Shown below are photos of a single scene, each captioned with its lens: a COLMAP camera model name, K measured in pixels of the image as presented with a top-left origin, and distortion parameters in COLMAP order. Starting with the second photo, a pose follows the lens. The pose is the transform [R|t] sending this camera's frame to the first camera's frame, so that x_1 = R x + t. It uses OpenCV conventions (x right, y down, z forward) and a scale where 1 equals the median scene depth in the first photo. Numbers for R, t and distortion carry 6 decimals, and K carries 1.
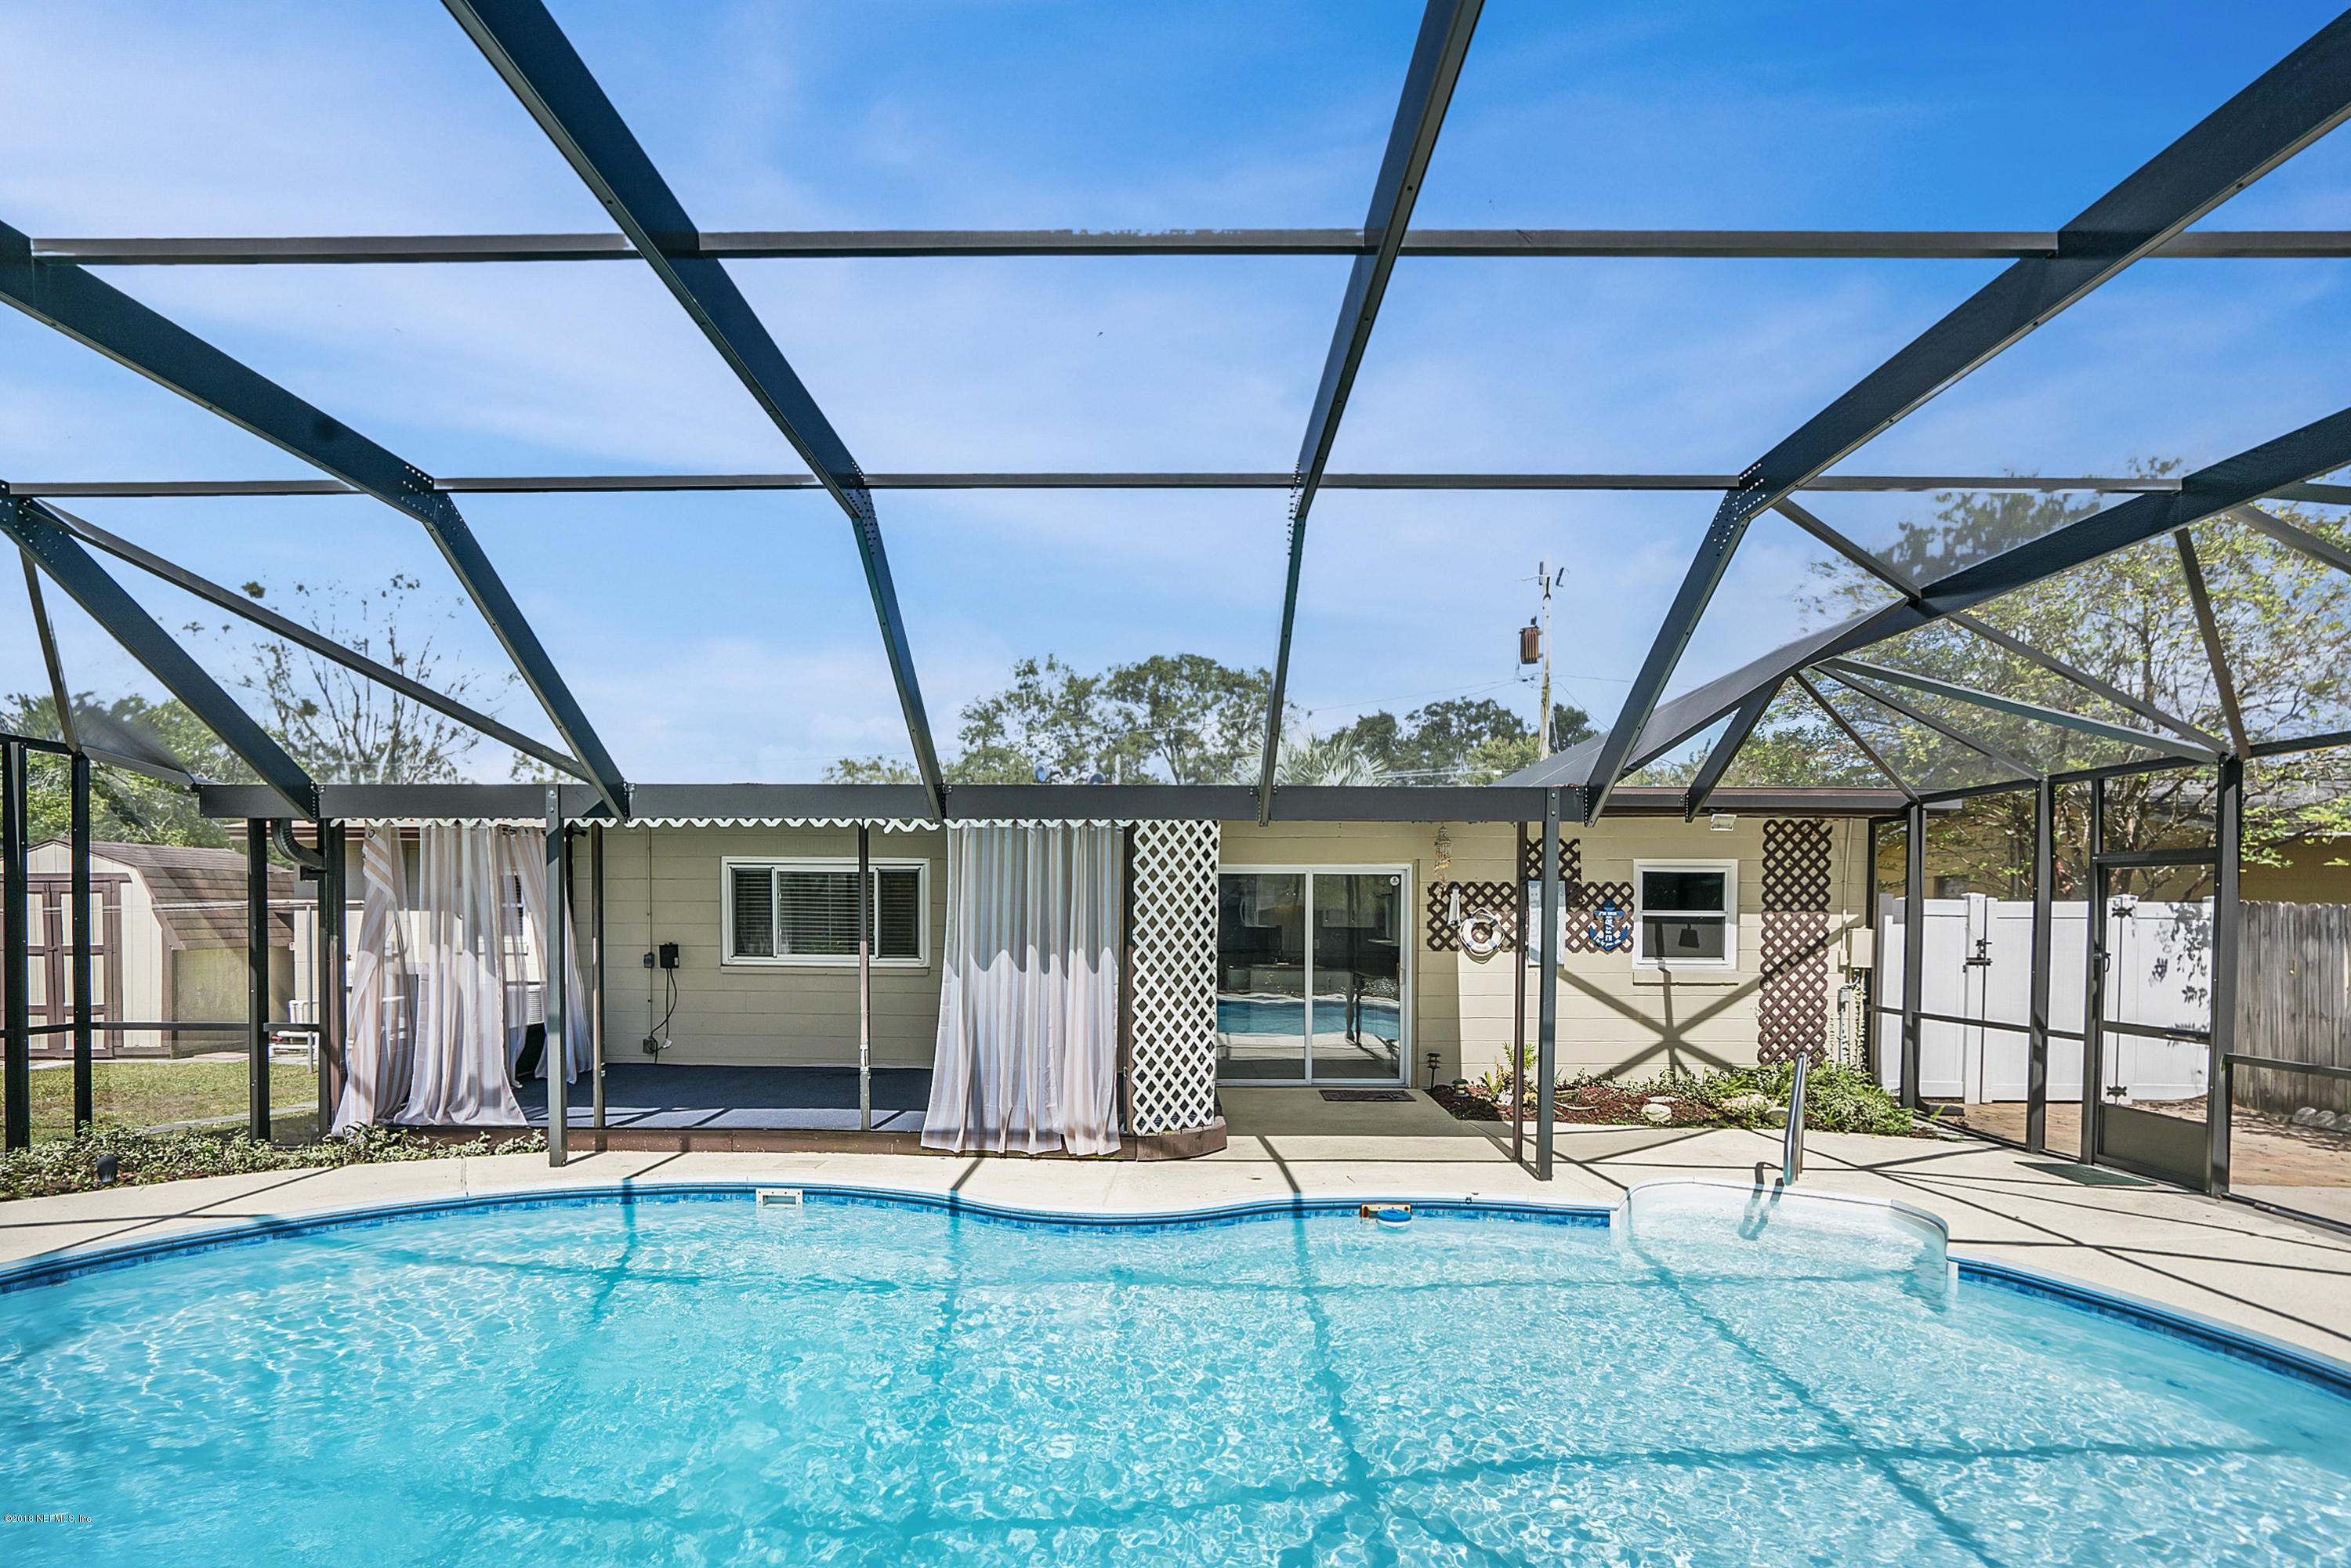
lens RADIAL K [[1114.3, 0, 1143.1], [0, 1114.3, 910.8], [0, 0, 1]] dist [-0.010737, -0.000219]
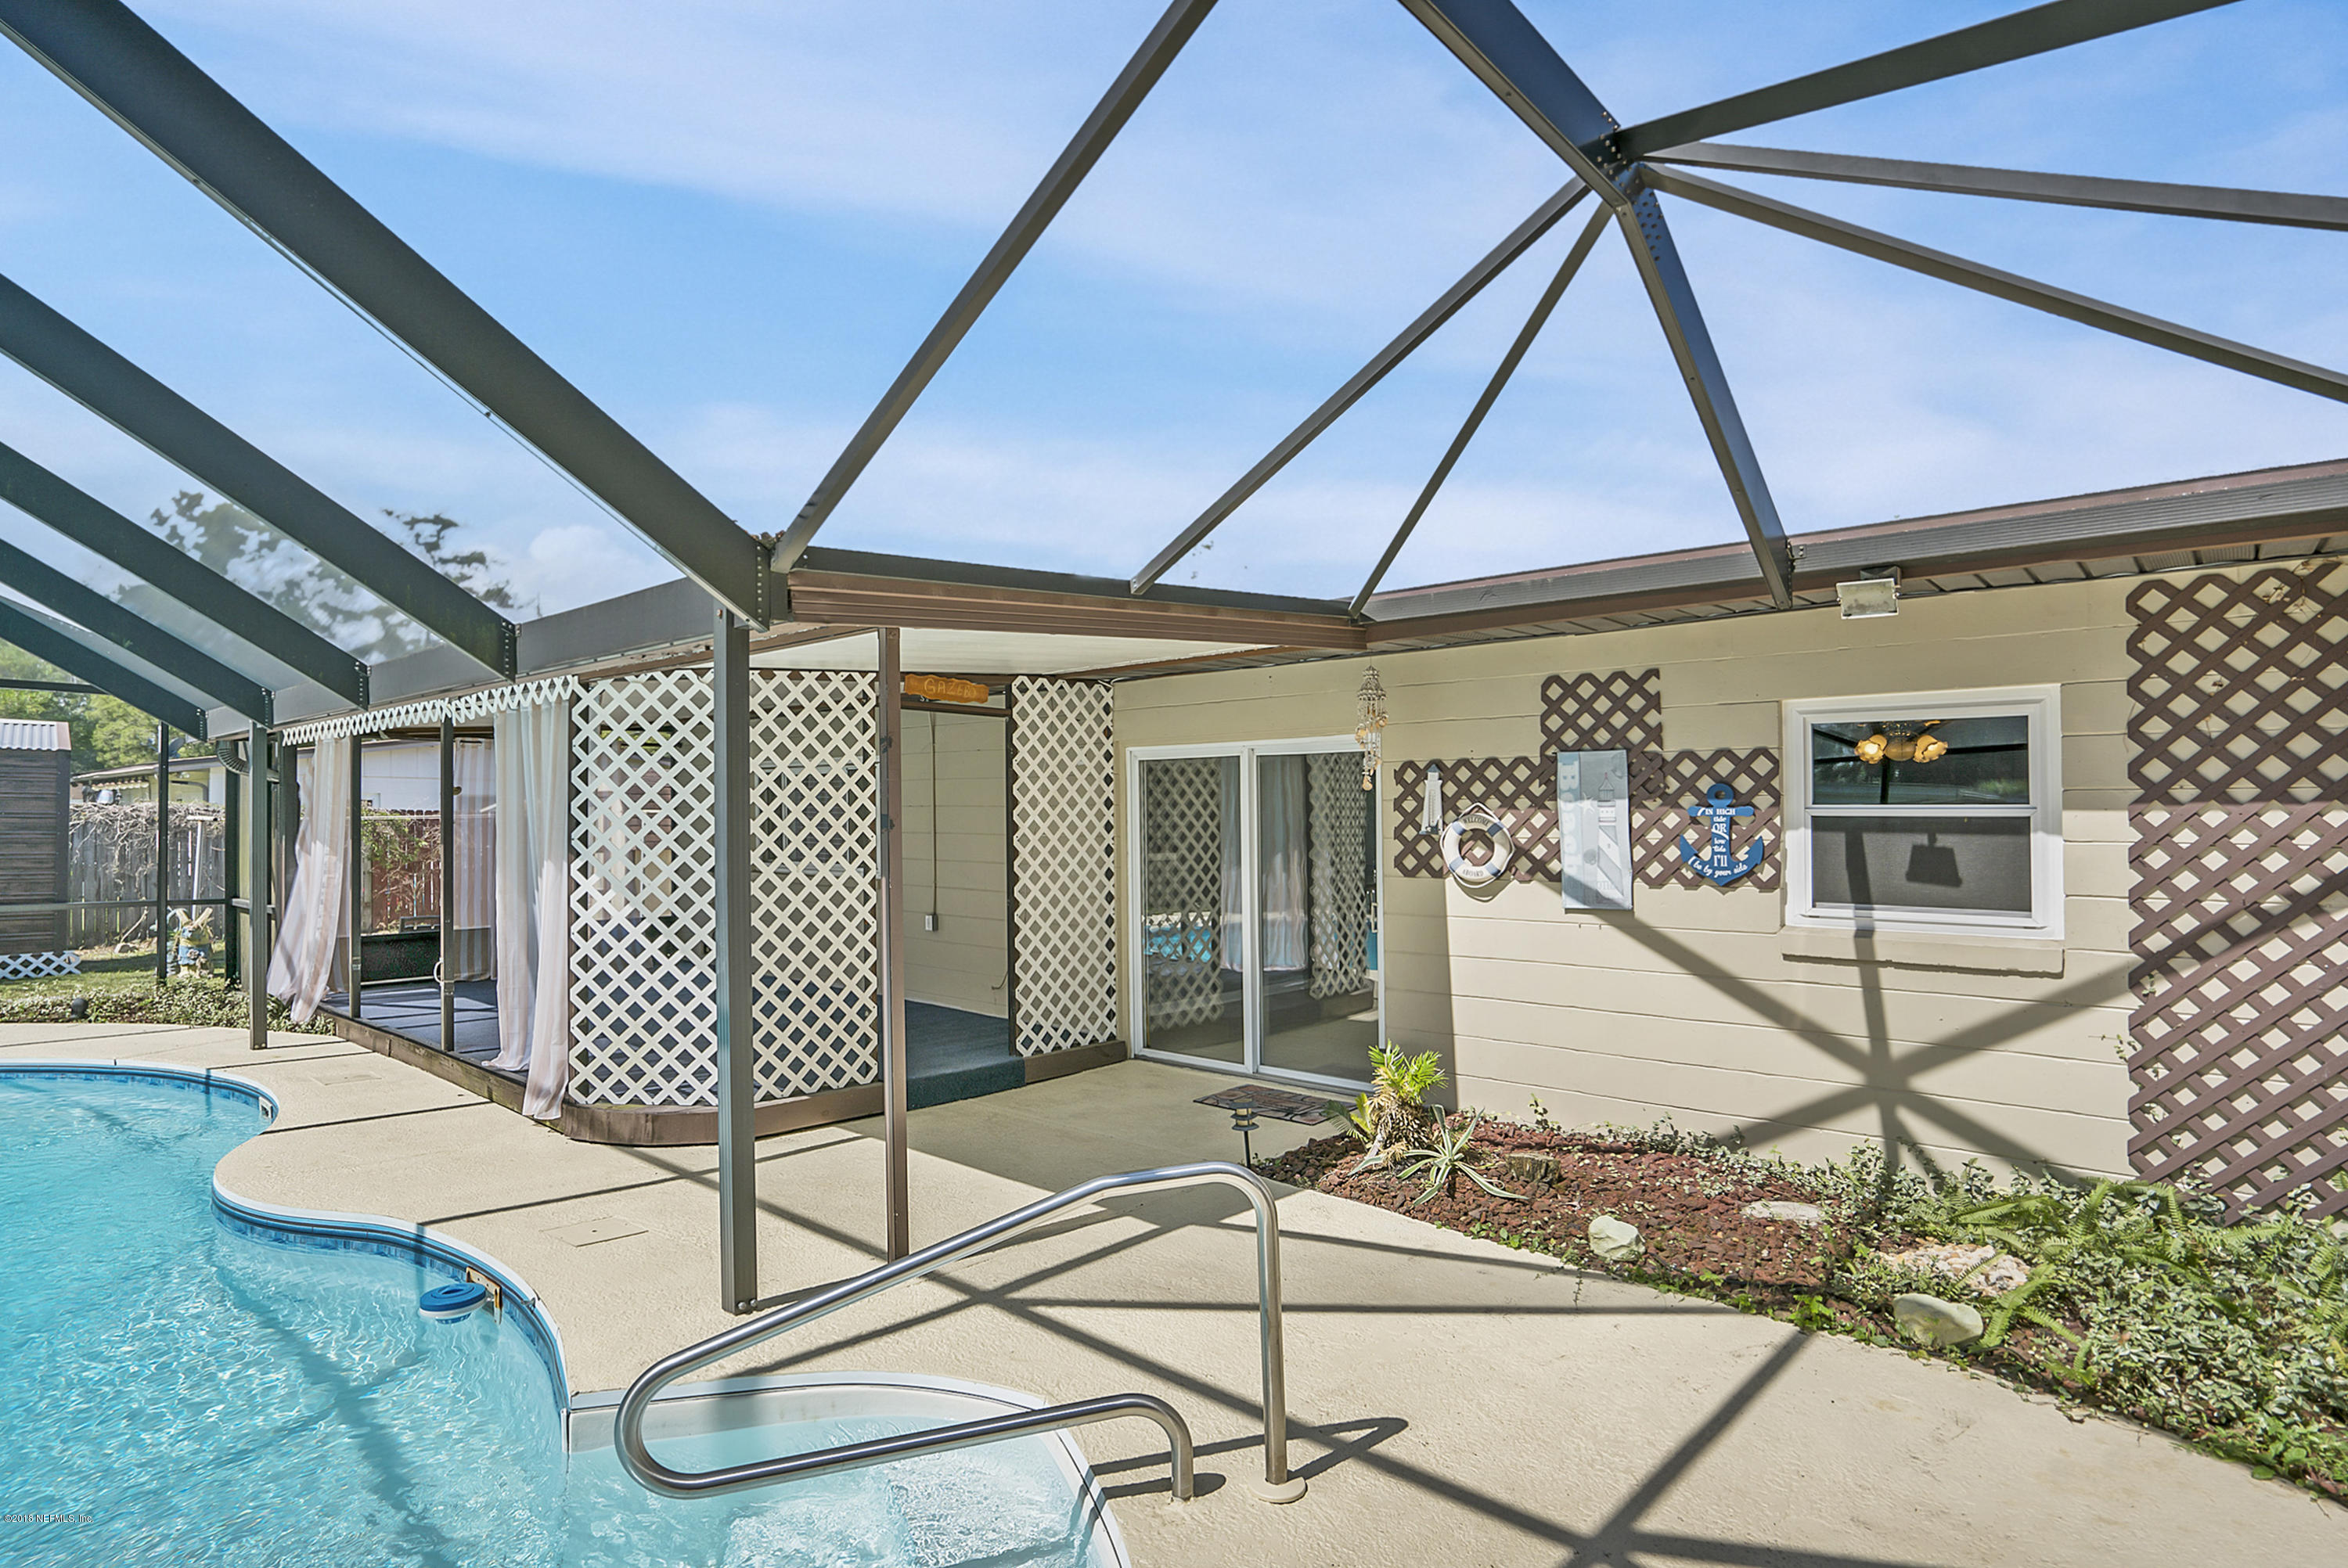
lens RADIAL K [[1112.7, 0, 1170.5], [0, 1112.7, 789.1], [0, 0, 1]] dist [-0.010737, -0.000219]
pose [[0.772886, -0.019705, -0.634239, 0.542161], [0.001070, 0.999557, -0.029751, 0.006870], [0.634544, 0.022315, 0.772564, 0.457313]]
